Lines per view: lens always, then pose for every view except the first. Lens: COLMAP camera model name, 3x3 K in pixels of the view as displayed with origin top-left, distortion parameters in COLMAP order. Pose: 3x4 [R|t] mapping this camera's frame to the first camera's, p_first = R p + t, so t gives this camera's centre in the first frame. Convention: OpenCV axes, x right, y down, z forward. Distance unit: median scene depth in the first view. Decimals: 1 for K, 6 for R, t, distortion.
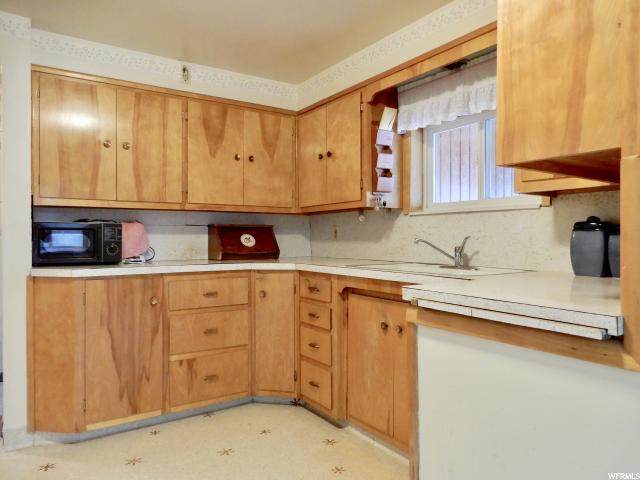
lens RADIAL K [[461.1, 0, 320.0], [0, 461.1, 240.0], [0, 0, 1]] dist [0.007414, 0.000070]
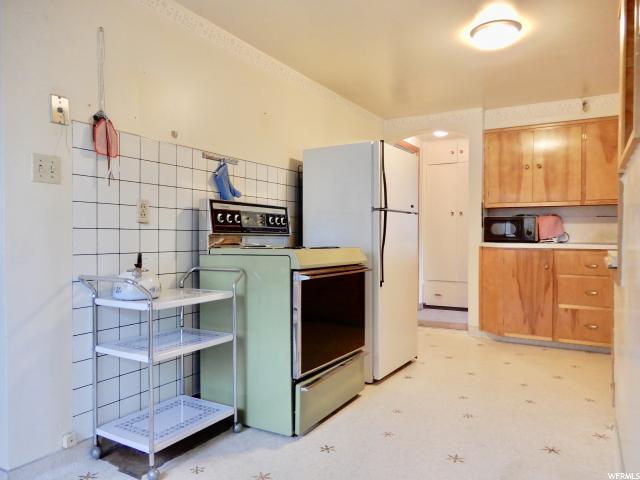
lens RADIAL K [[461.1, 0, 320.0], [0, 461.1, 240.0], [0, 0, 1]] dist [0.007414, 0.000070]
pose [[0.428090, 0.013610, -0.903633, 0.704744], [-0.007476, 0.999906, 0.011519, 0.032911], [0.903705, 0.001824, 0.428152, -0.345773]]
